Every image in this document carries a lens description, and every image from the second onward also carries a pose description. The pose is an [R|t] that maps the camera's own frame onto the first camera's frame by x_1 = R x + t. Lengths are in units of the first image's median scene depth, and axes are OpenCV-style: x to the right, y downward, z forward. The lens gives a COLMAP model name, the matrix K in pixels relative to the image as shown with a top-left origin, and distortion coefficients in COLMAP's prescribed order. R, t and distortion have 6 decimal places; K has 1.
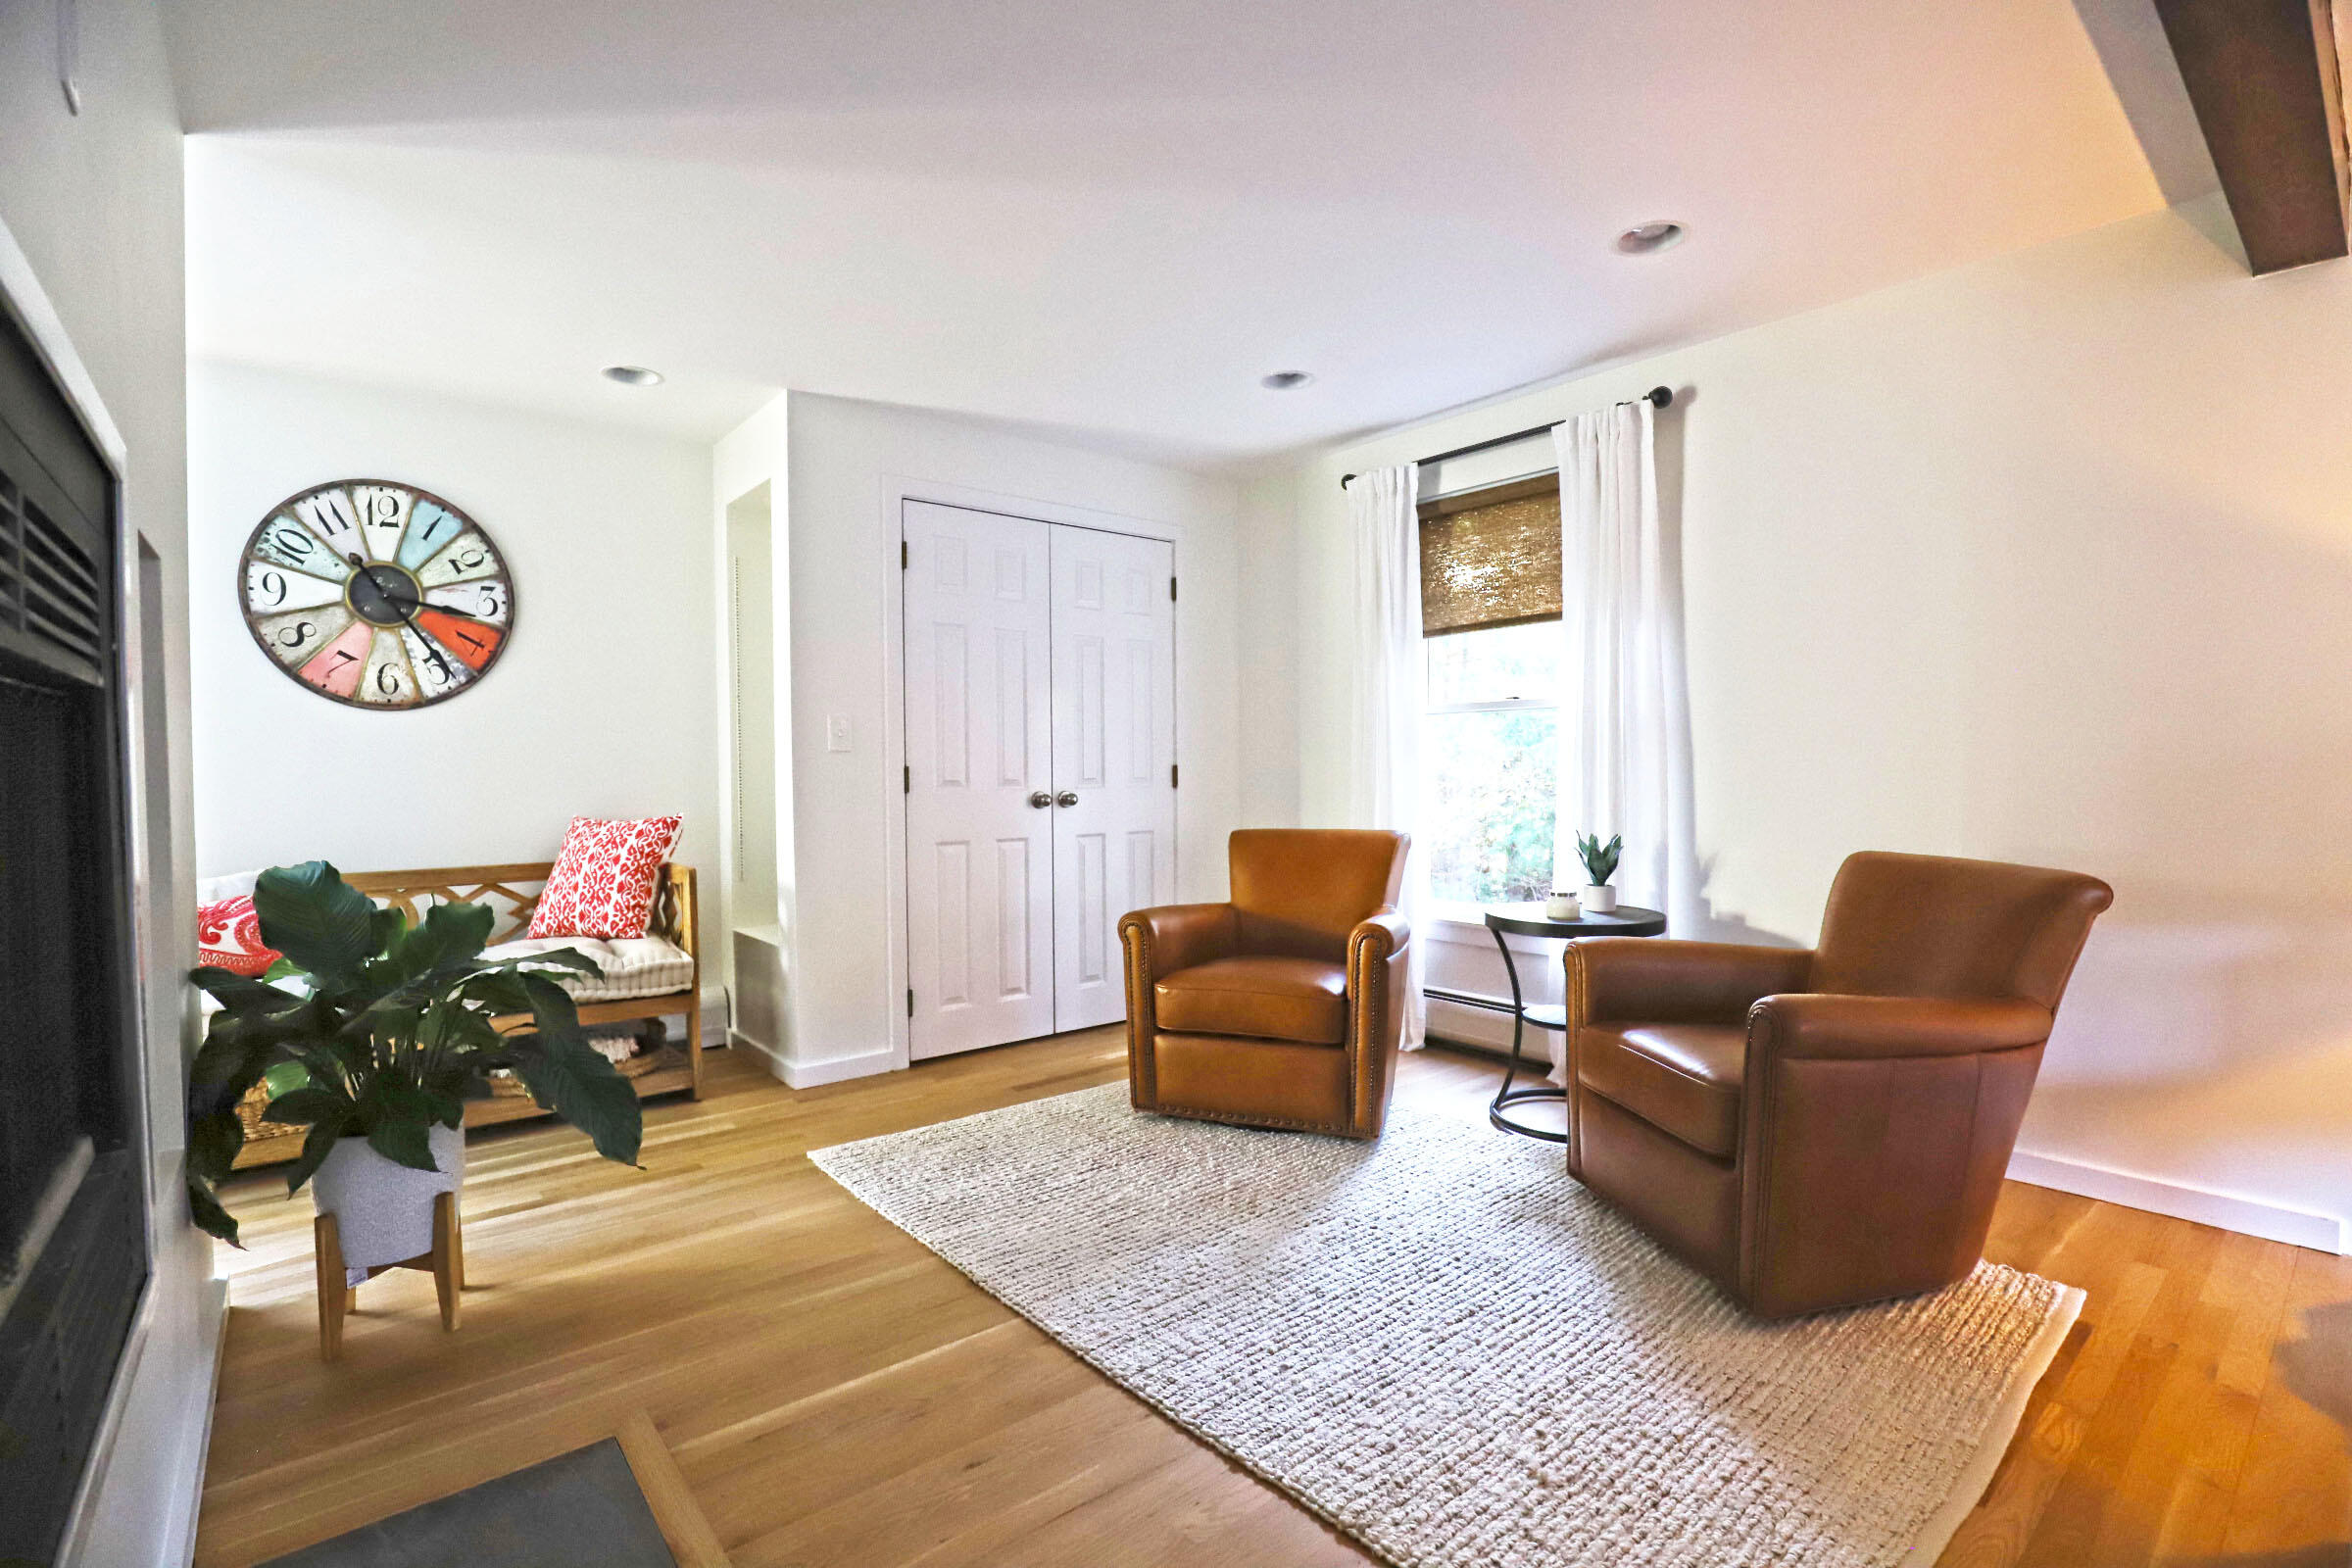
lens RADIAL K [[1102.2, 0, 1186.9], [0, 1102.2, 790.2], [0, 0, 1]] dist [-0.029909, 0.001825]
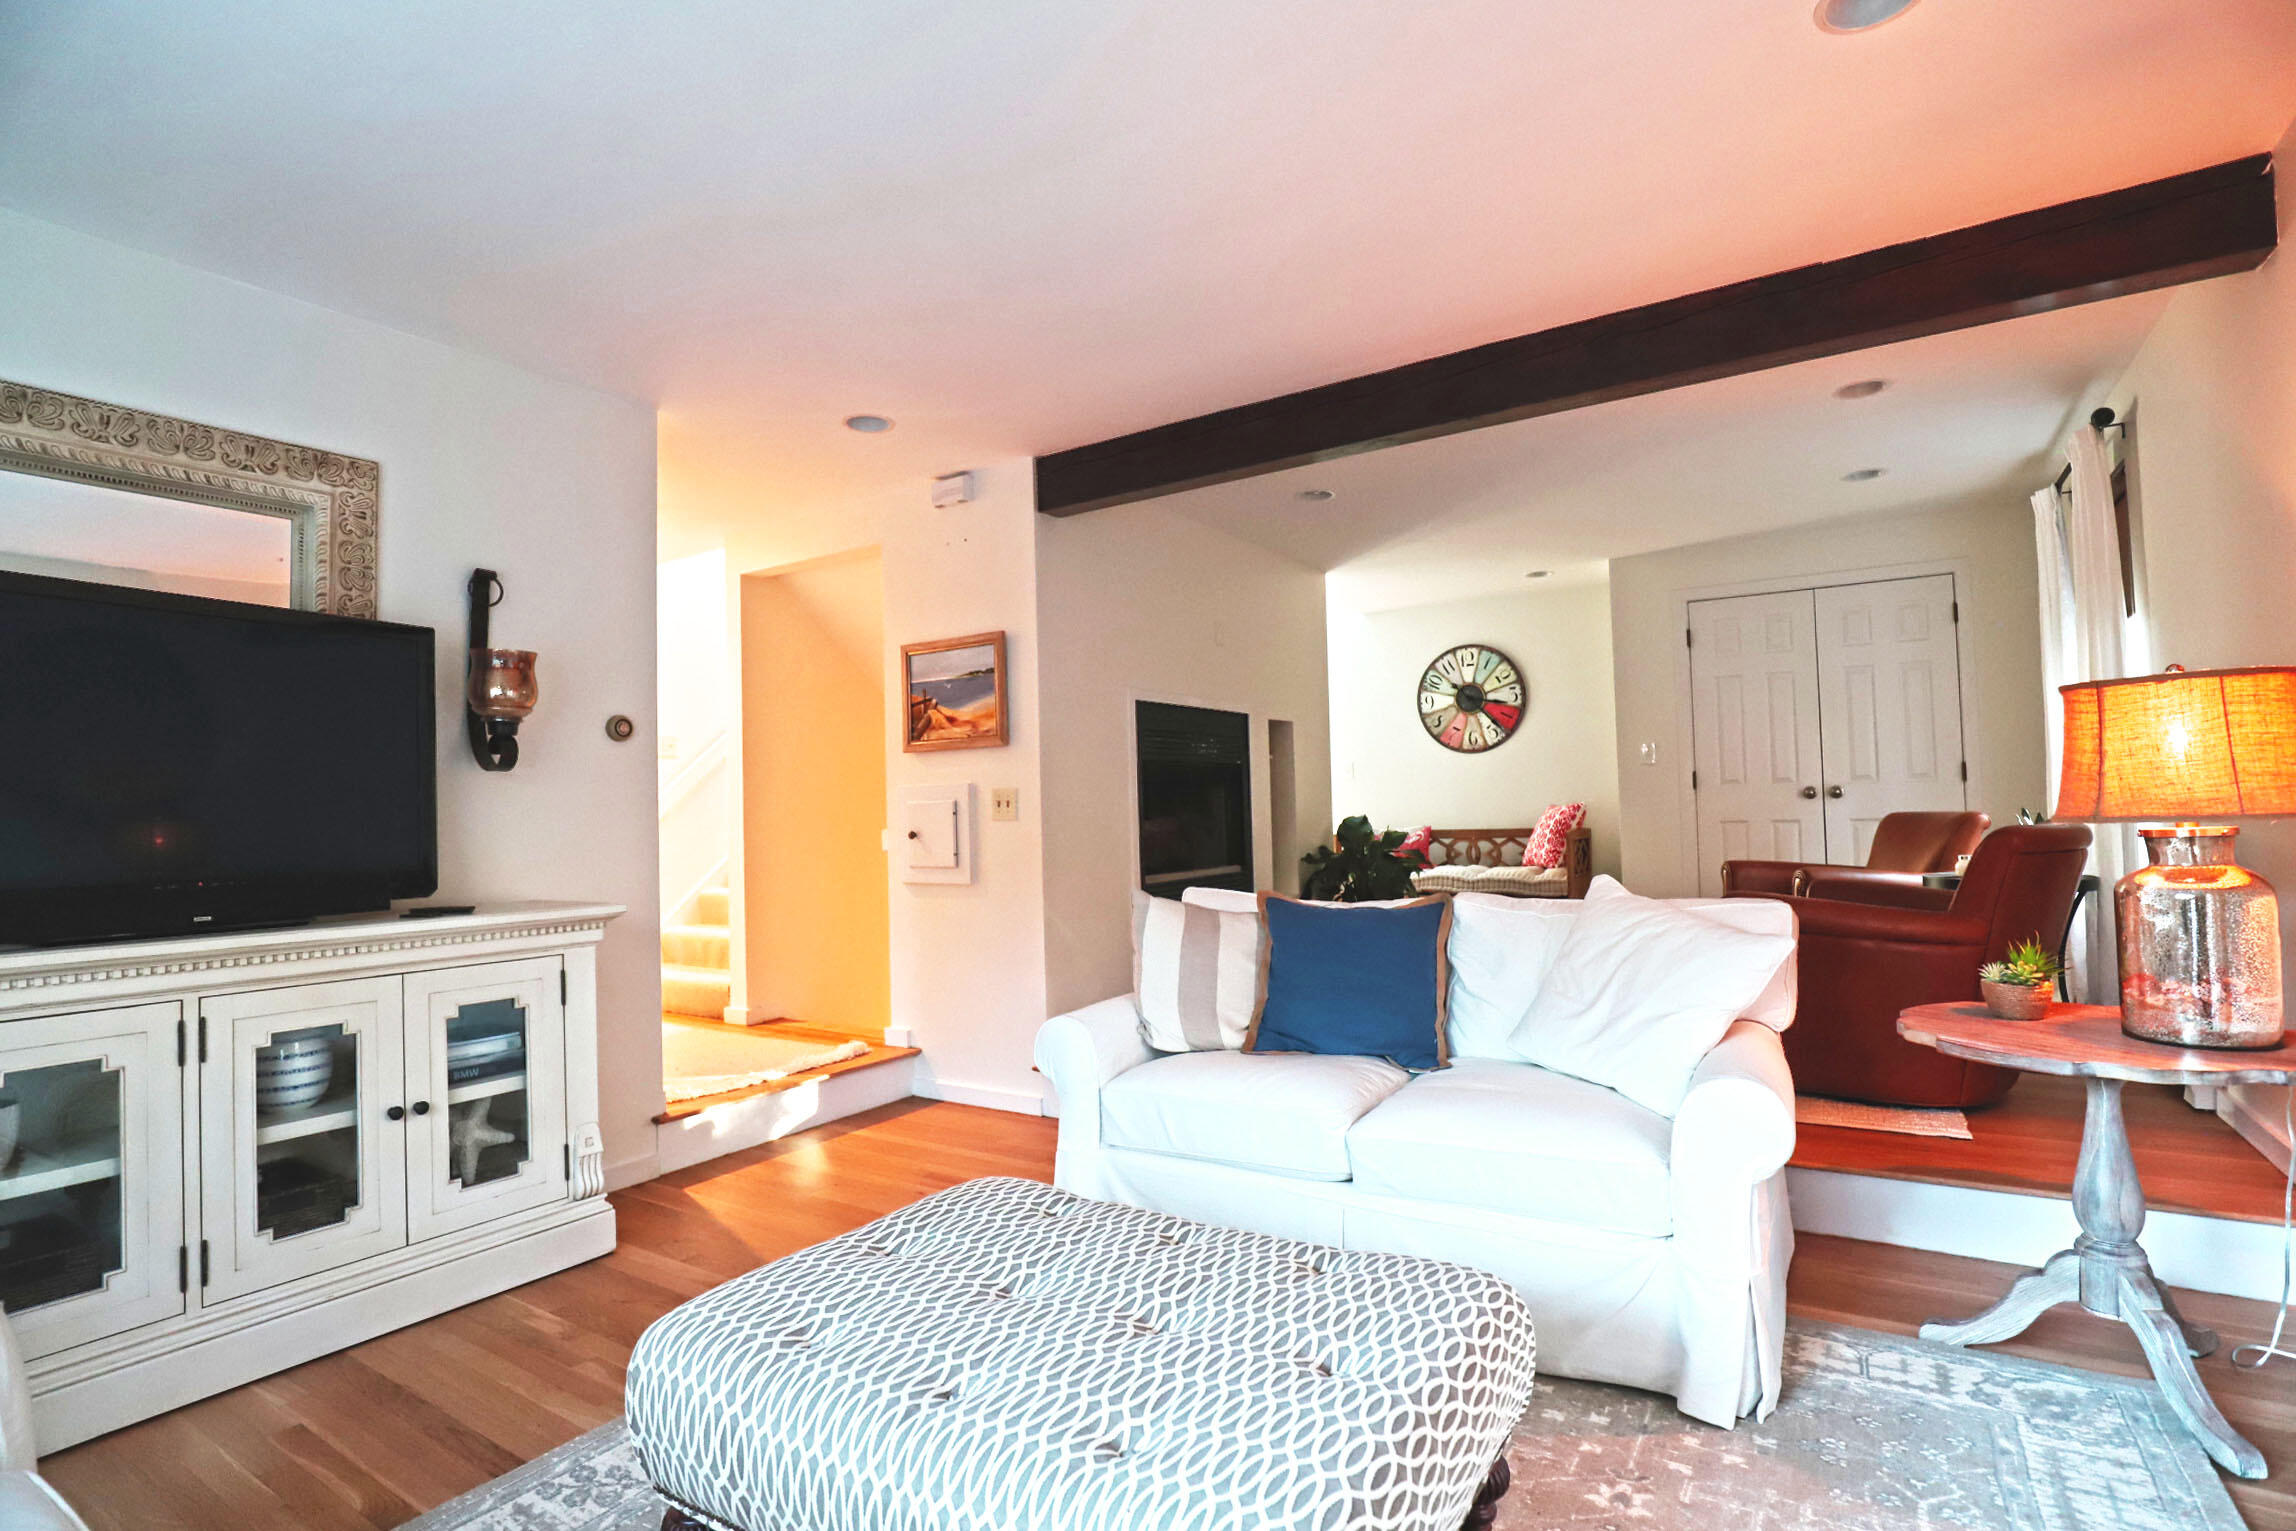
lens RADIAL K [[1076.0, 0, 1162.3], [0, 1076.0, 768.9], [0, 0, 1]] dist [-0.029909, 0.001825]
pose [[0.307305, -0.033185, -0.951032, 1.037282], [0.004359, 0.999430, -0.033465, 0.023846], [0.951601, 0.006138, 0.307274, -0.207566]]
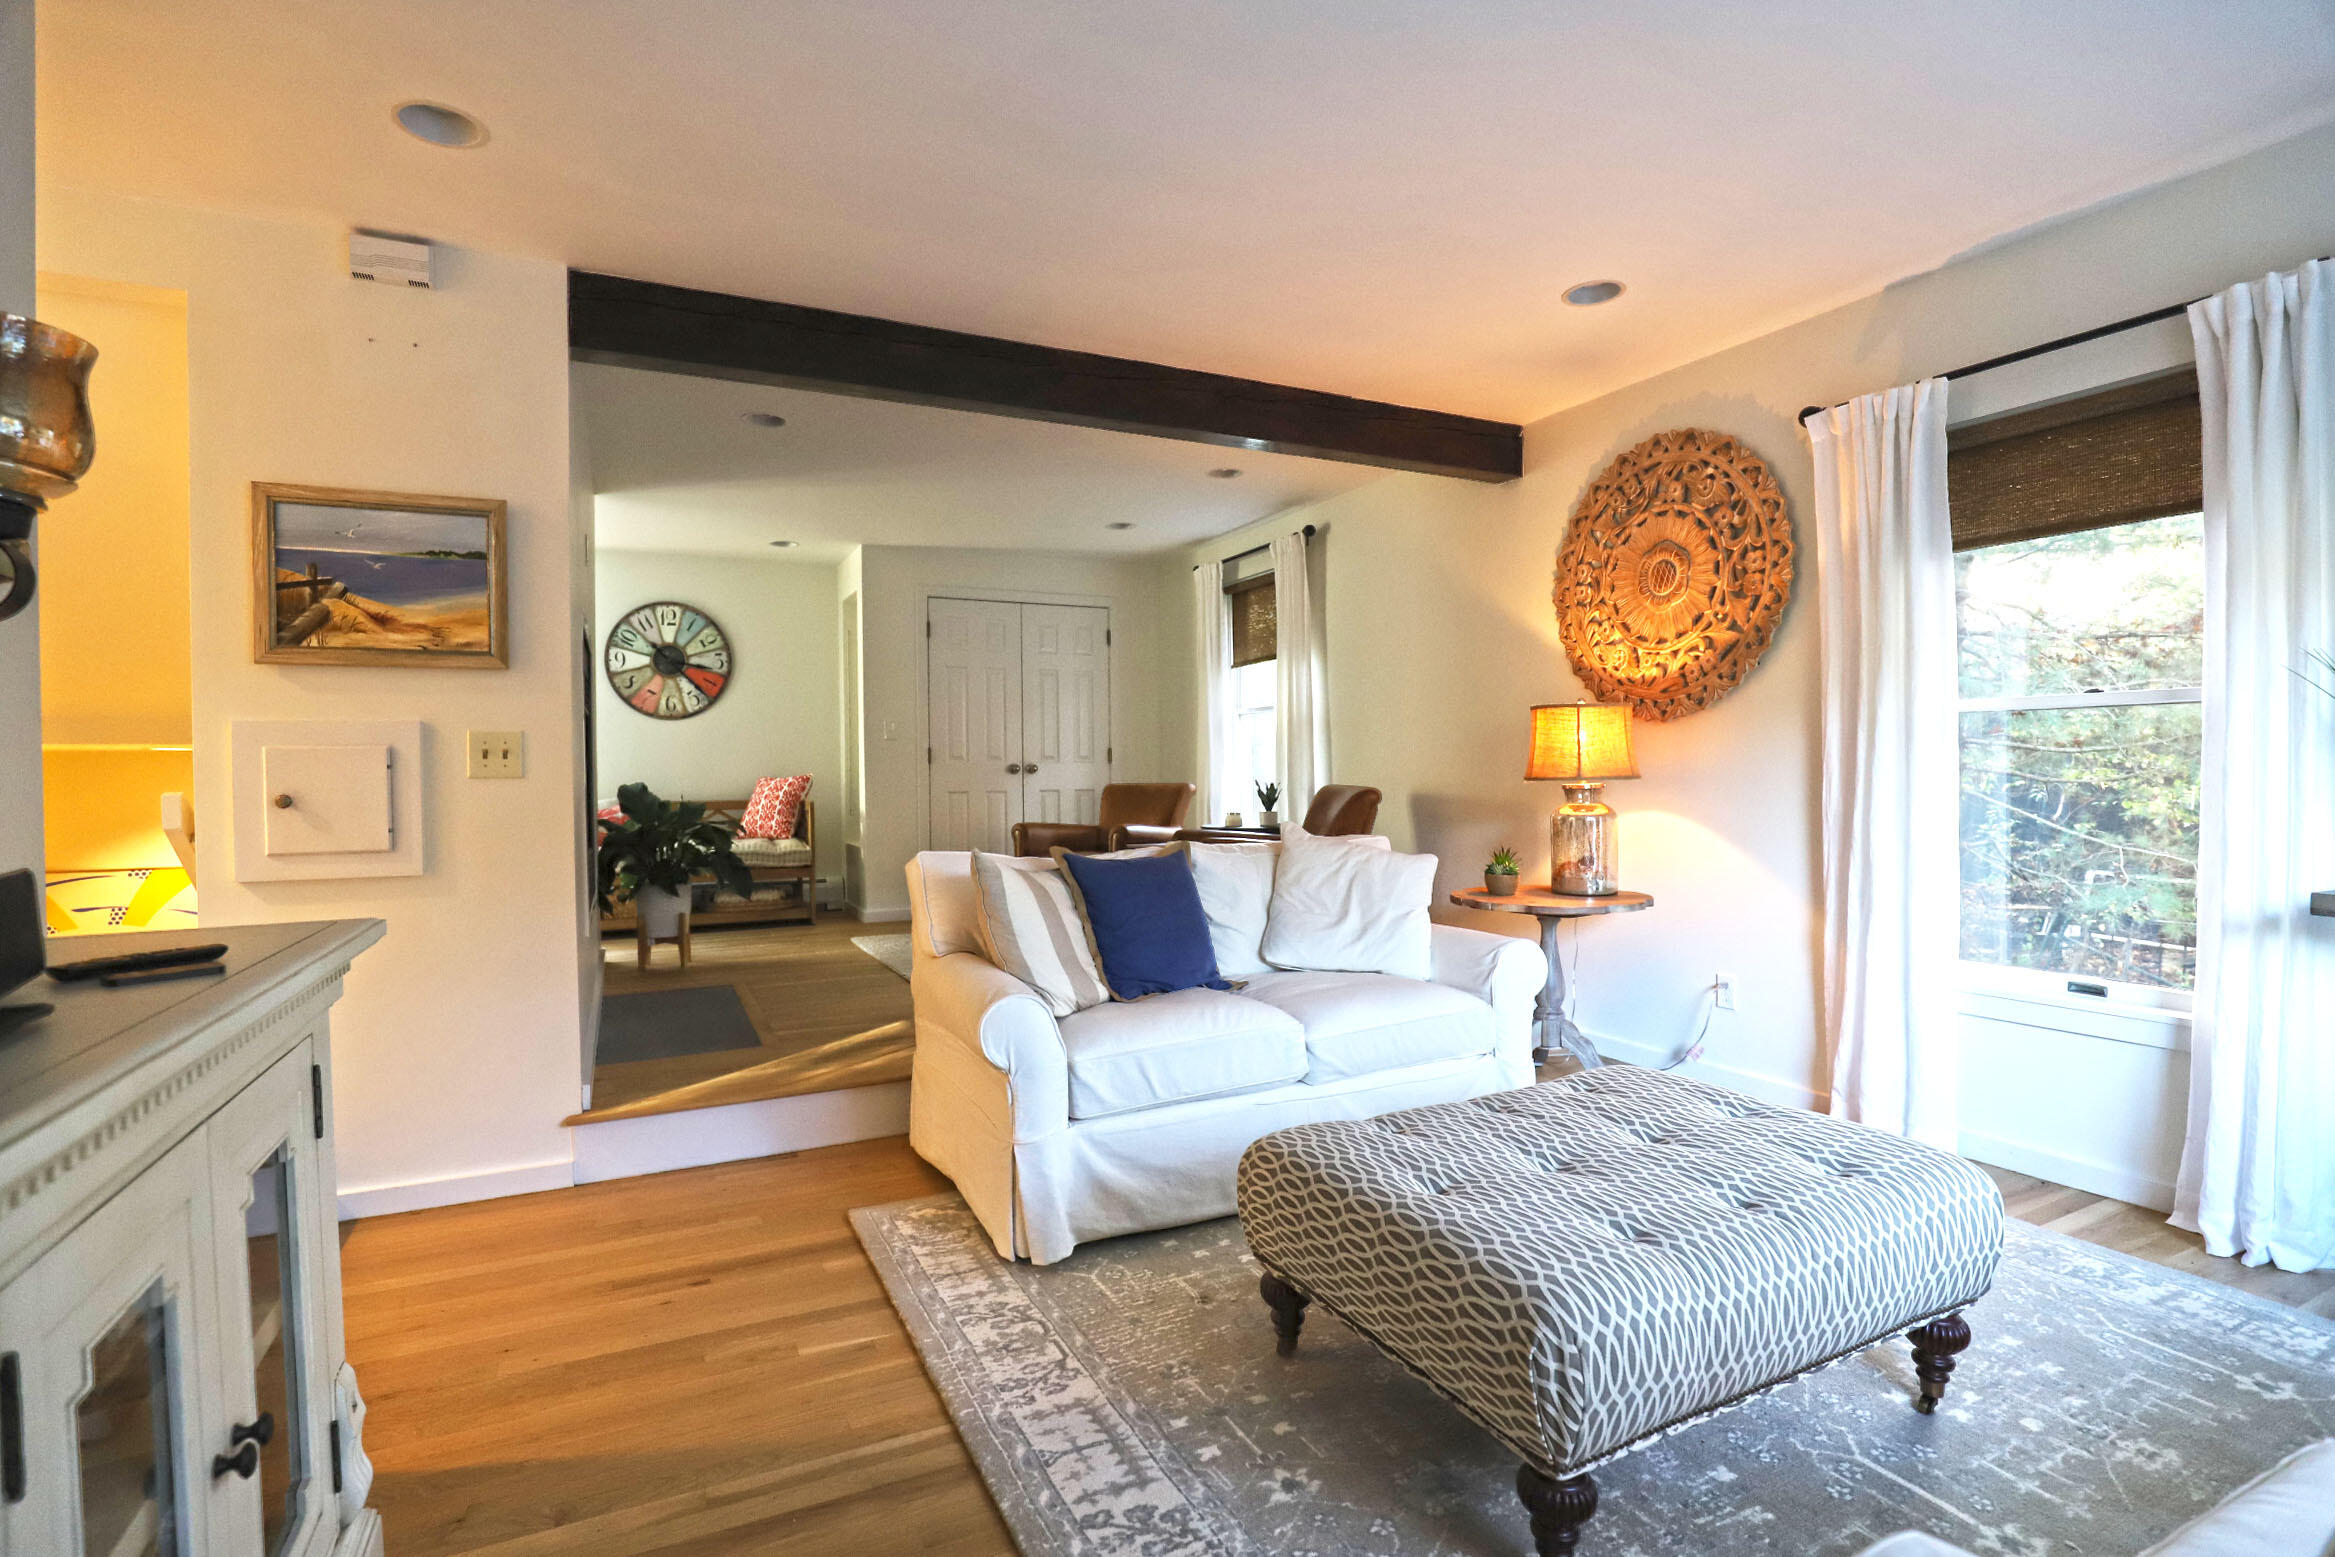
lens RADIAL K [[1094.3, 0, 1148.4], [0, 1094.3, 782.4], [0, 0, 1]] dist [-0.029909, 0.001825]
pose [[0.972248, 0.002224, -0.233944, 0.537056], [-0.003742, 0.999975, -0.006044, 0.045764], [0.233924, 0.006751, 0.972231, -0.675589]]
